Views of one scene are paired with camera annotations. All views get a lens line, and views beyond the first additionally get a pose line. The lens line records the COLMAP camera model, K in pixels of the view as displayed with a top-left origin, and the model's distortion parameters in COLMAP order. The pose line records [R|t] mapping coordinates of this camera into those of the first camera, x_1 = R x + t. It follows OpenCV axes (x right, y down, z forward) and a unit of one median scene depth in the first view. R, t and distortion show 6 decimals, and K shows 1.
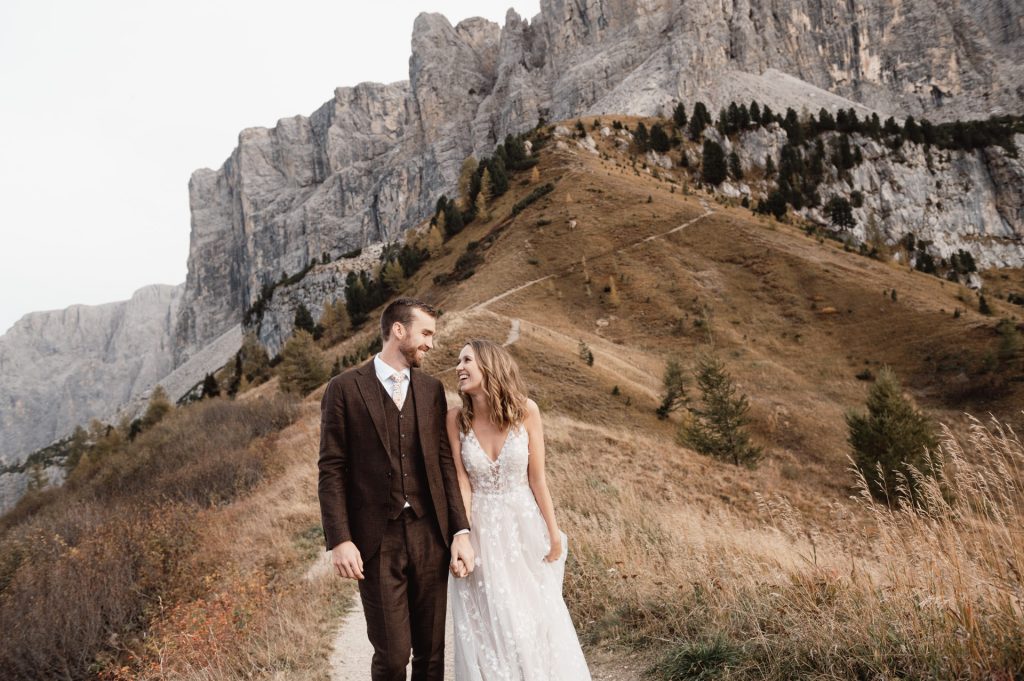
lens RADIAL K [[837.1, 0, 511.5], [0, 837.1, 340.9], [0, 0, 1]] dist [-0.017586, -0.005213]
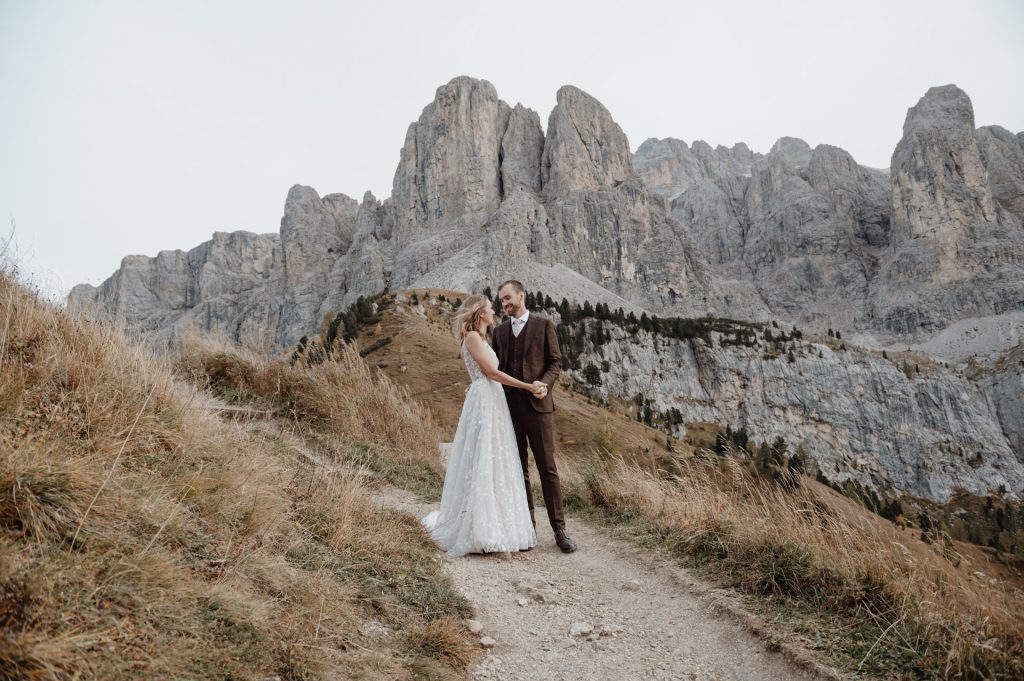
lens RADIAL K [[695.5, 0, 510.0], [0, 695.5, 341.4], [0, 0, 1]] dist [-0.050776, -0.001705]
pose [[0.970335, 0.097196, 0.221366, -0.004809], [-0.058145, 0.982573, -0.176549, 0.002992], [-0.234668, 0.158440, 0.959076, -0.050532]]
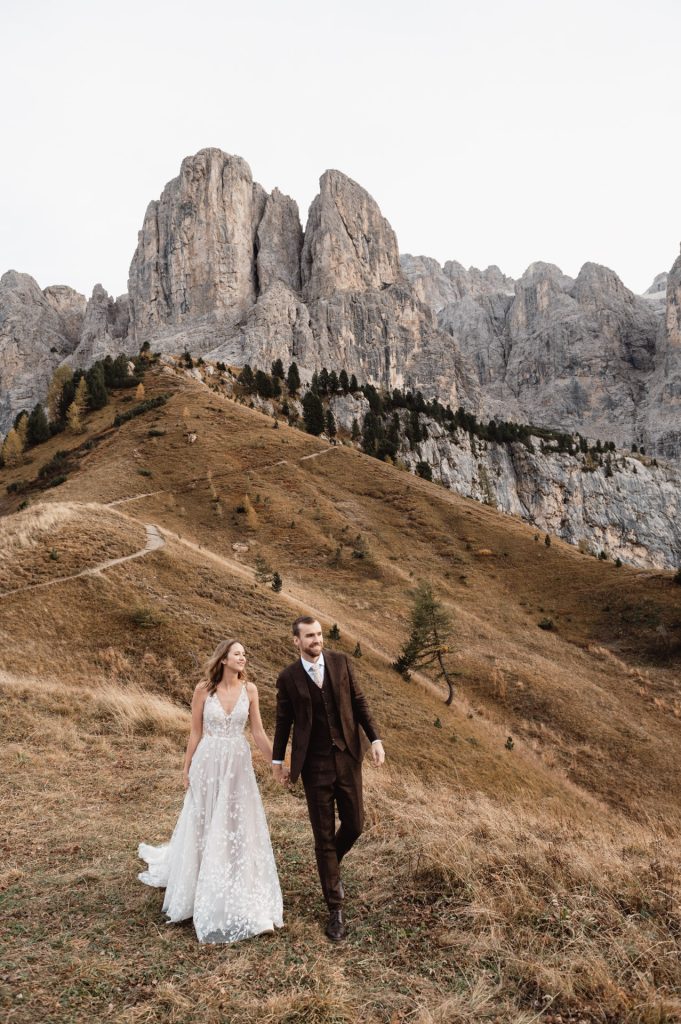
lens RADIAL K [[694.7, 0, 339.5], [0, 694.7, 519.3], [0, 0, 1]] dist [-0.011034, -0.003032]
pose [[0.928236, 0.091509, 0.360562, -0.011692], [-0.052064, 0.991689, -0.117651, 0.006496], [-0.368331, 0.090435, 0.925286, 0.090899]]
